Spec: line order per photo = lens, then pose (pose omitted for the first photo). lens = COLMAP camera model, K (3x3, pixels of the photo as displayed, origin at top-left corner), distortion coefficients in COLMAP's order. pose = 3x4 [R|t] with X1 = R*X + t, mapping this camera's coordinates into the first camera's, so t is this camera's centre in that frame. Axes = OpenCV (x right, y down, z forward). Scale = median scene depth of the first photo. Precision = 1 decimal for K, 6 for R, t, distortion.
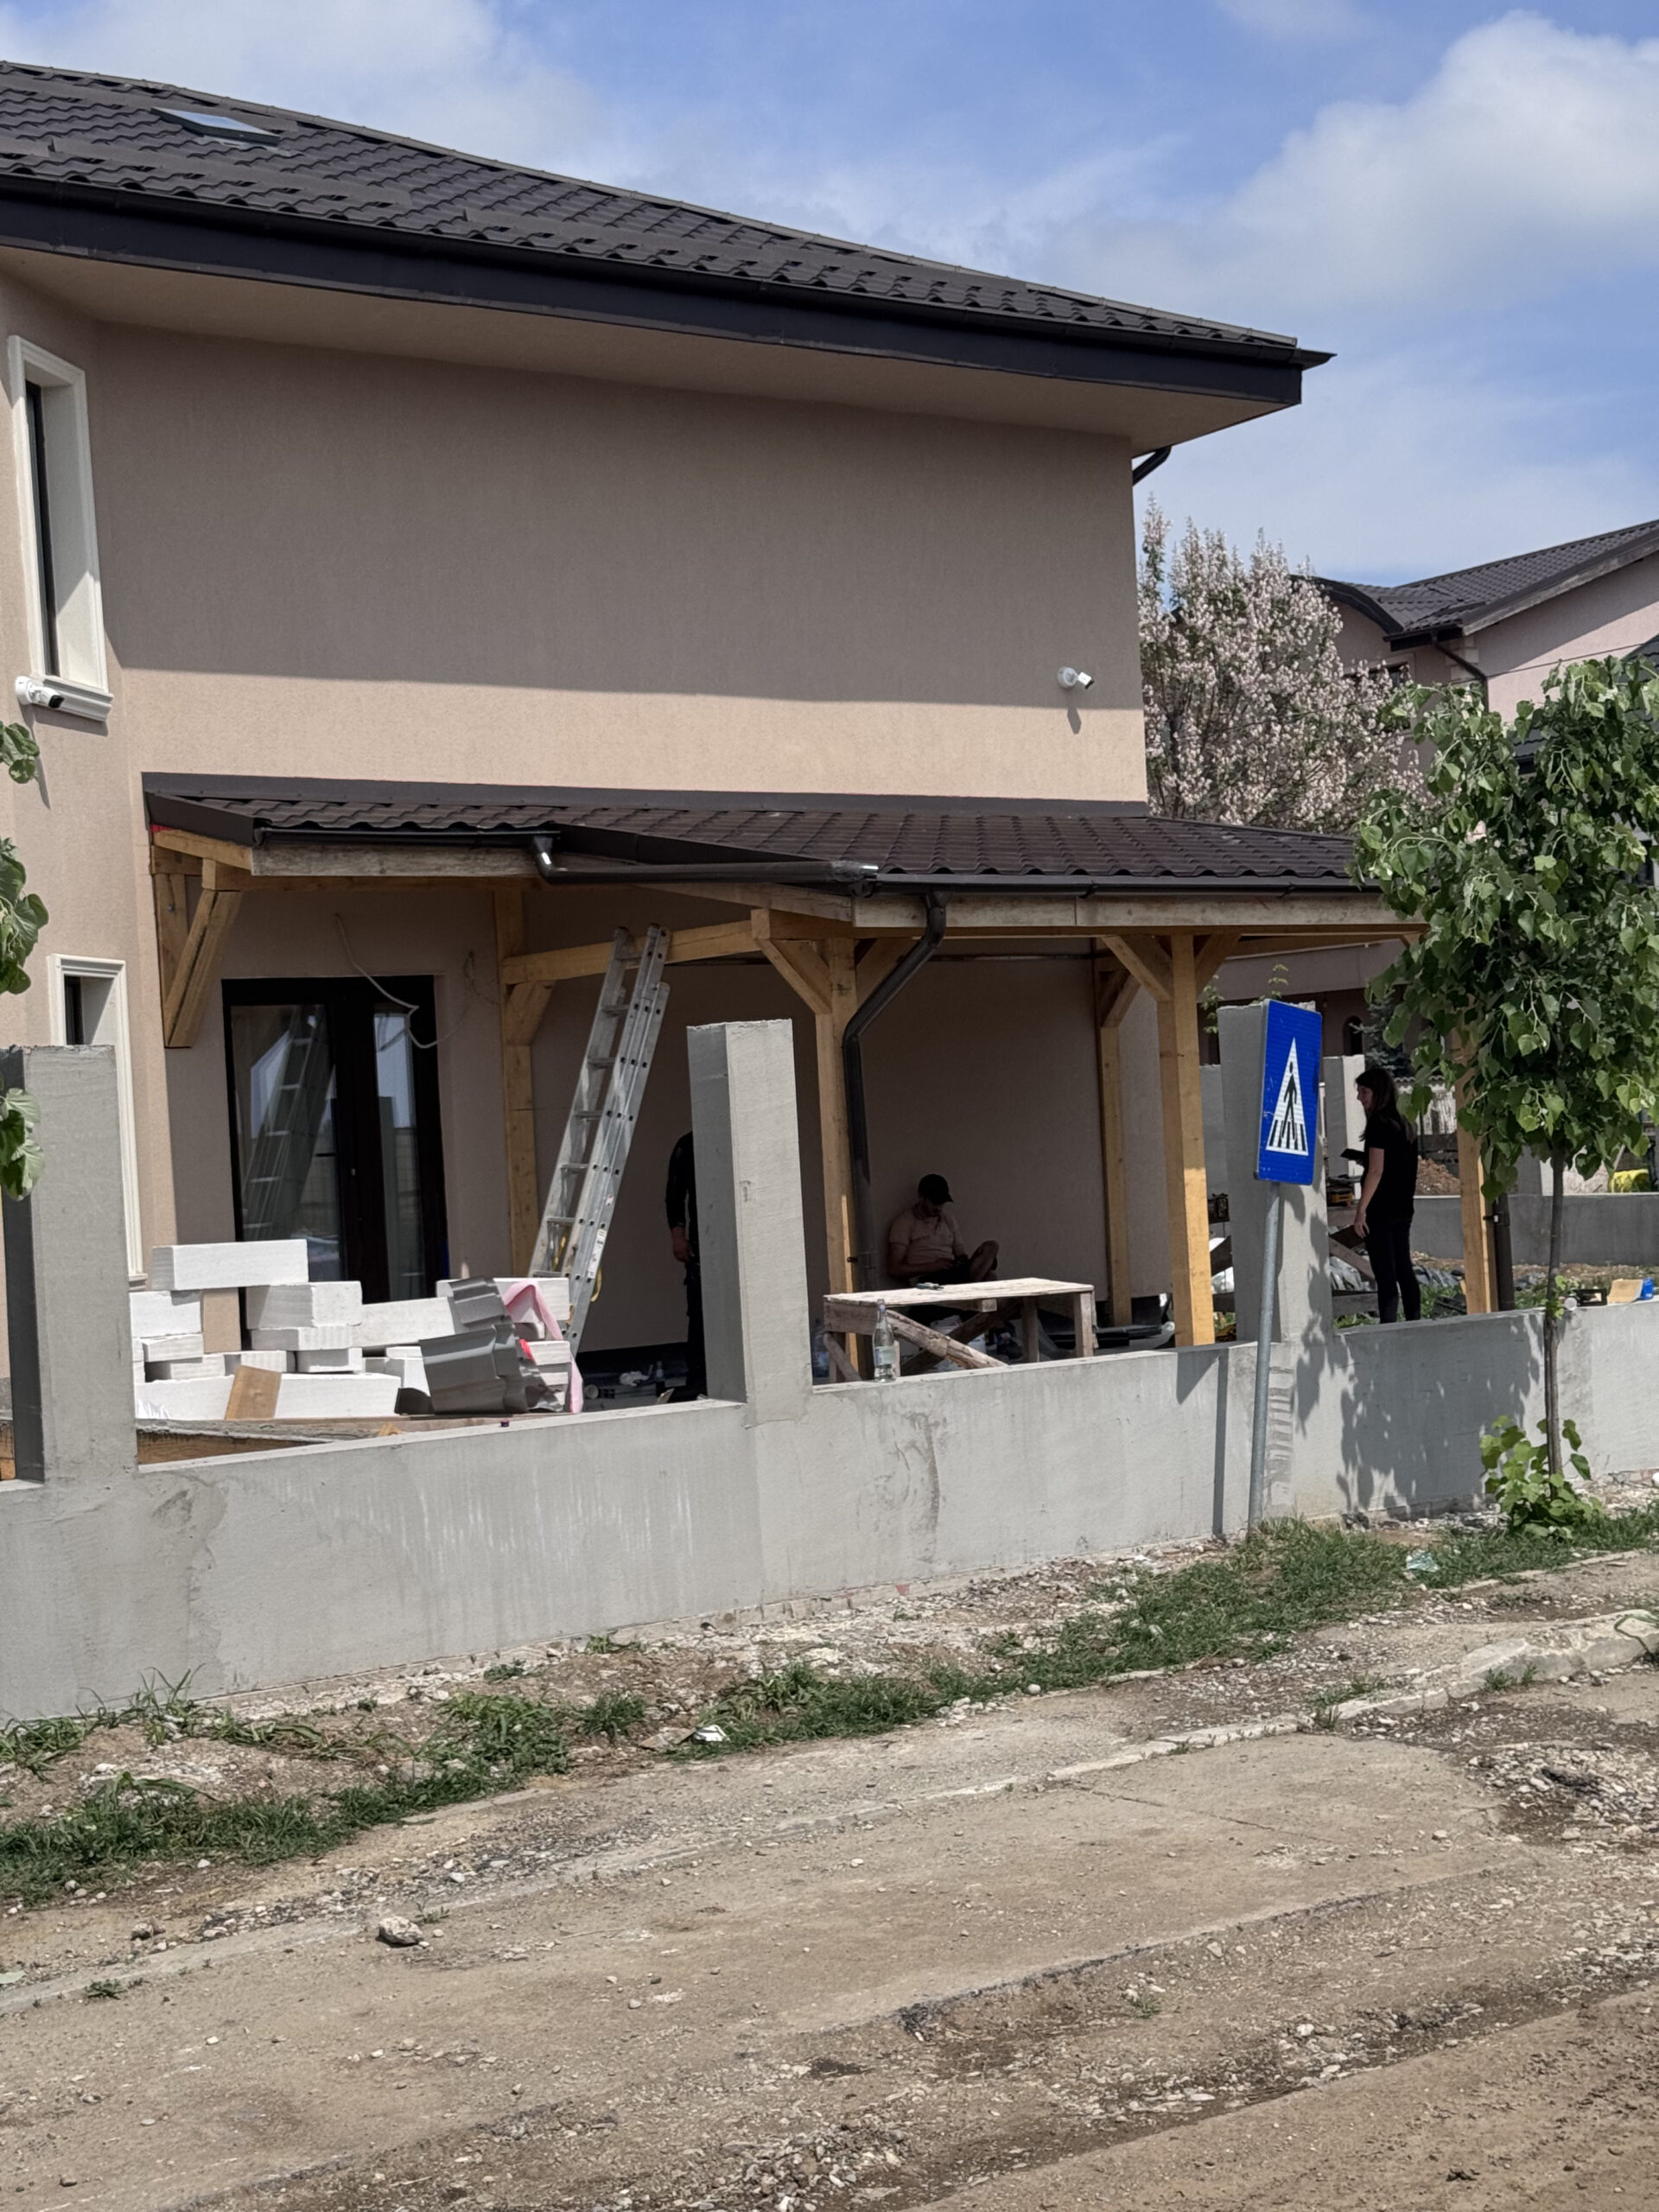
lens RADIAL K [[3064.9, 0, 810.8], [0, 3064.9, 1141.4], [0, 0, 1]] dist [0.073871, 0.000000]
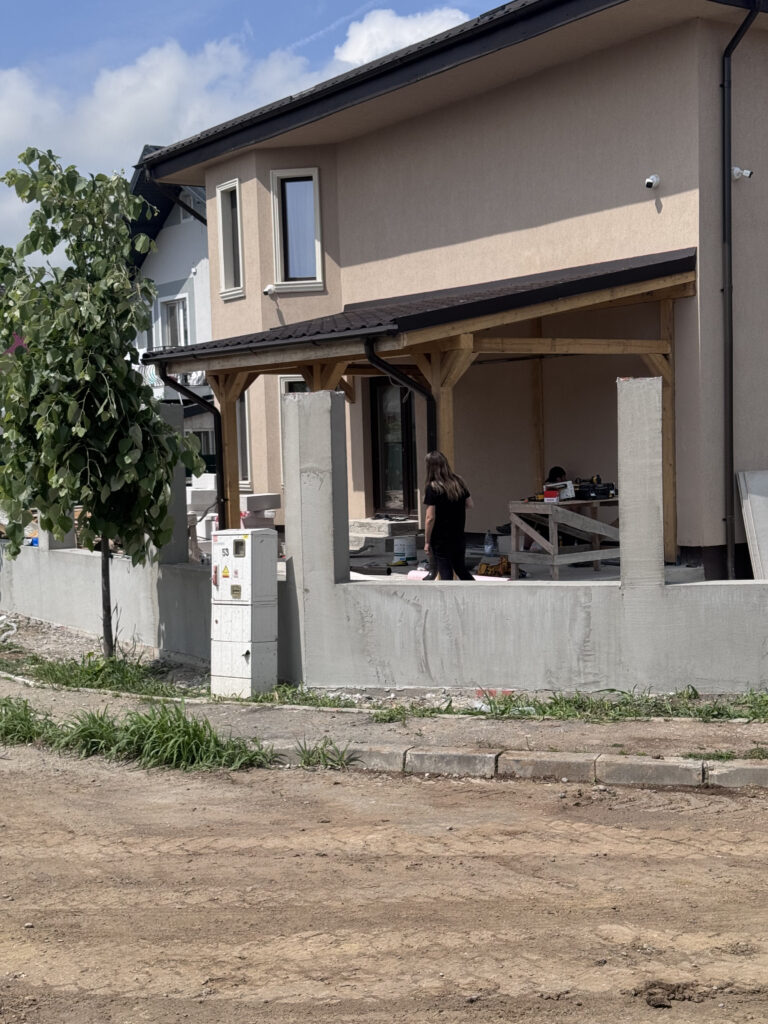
lens RADIAL K [[1418.9, 0, 381.2], [0, 1418.9, 513.3], [0, 0, 1]] dist [0.073871, 0.000000]
pose [[0.015852, 0.102725, -0.994583, 1.323372], [0.026835, 0.994306, 0.103124, -0.077131], [0.999514, -0.028324, 0.013006, 1.224059]]
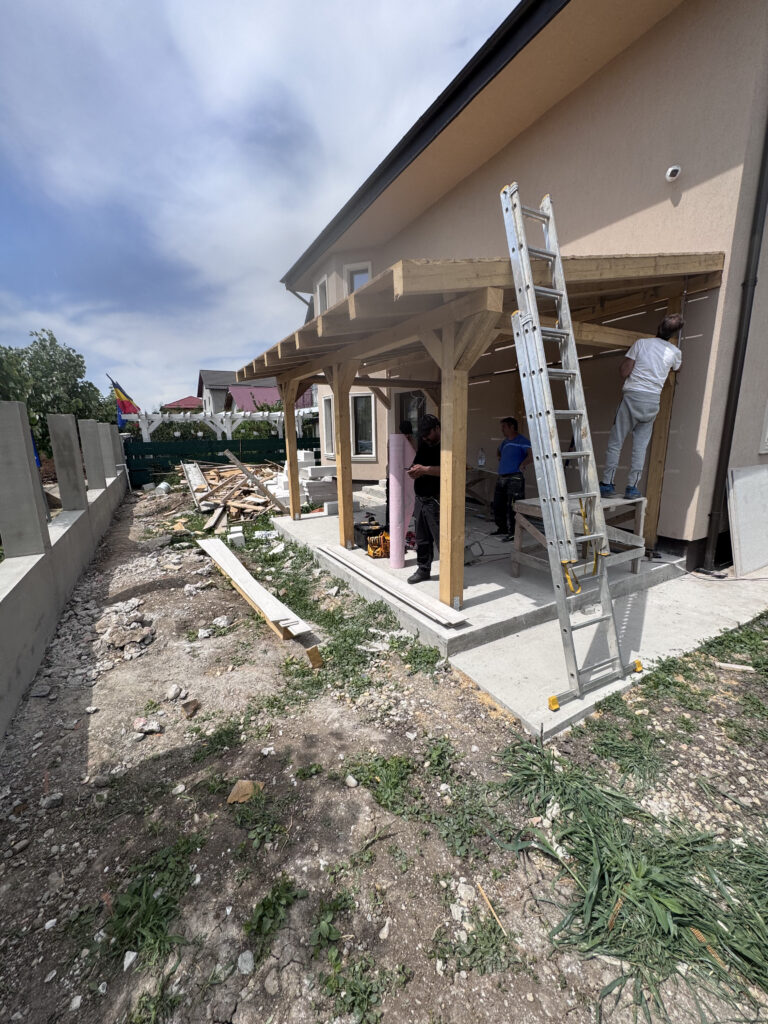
lens RADIAL K [[407.7, 0, 380.1], [0, 407.7, 514.5], [0, 0, 1]] dist [-0.001709, -0.000161]
pose [[-0.077586, 0.253900, -0.964114, 0.534748], [0.018251, 0.967228, 0.253251, -0.040756], [0.996819, 0.002052, -0.079677, 1.260390]]
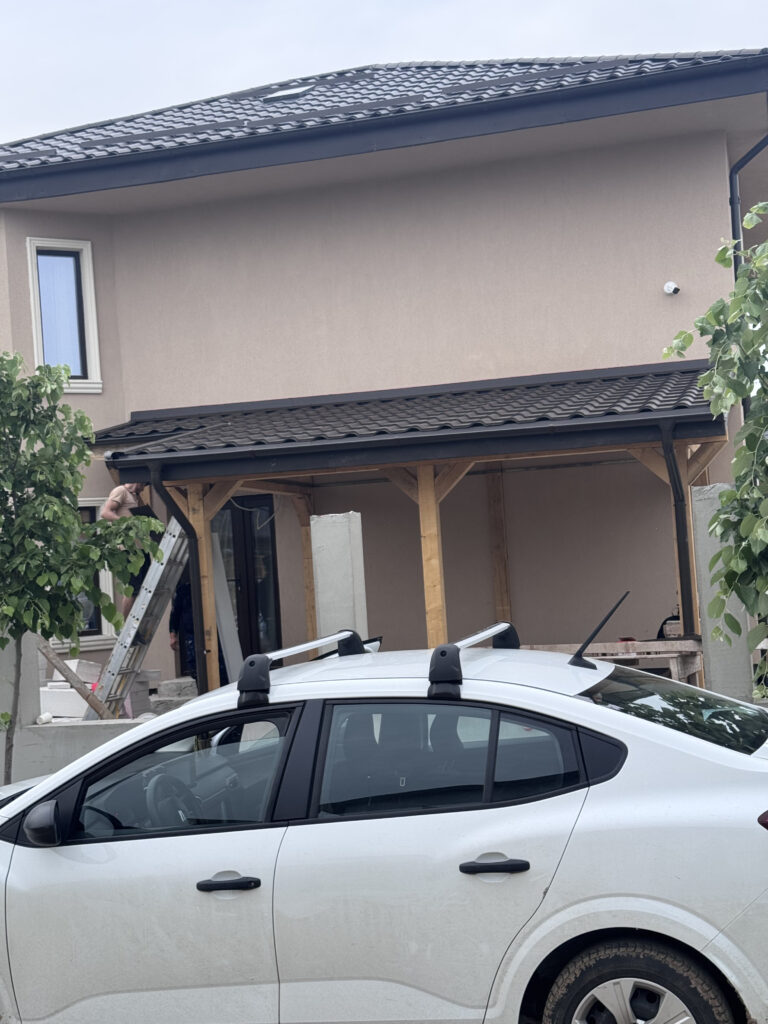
lens RADIAL K [[1418.9, 0, 386.6], [0, 1418.9, 514.8], [0, 0, 1]] dist [0.073871, 0.000000]
pose [[0.632312, -0.014127, -0.774585, 0.852572], [0.023669, 0.999719, 0.001089, -0.049509], [0.774352, -0.019022, 0.632469, 0.582854]]
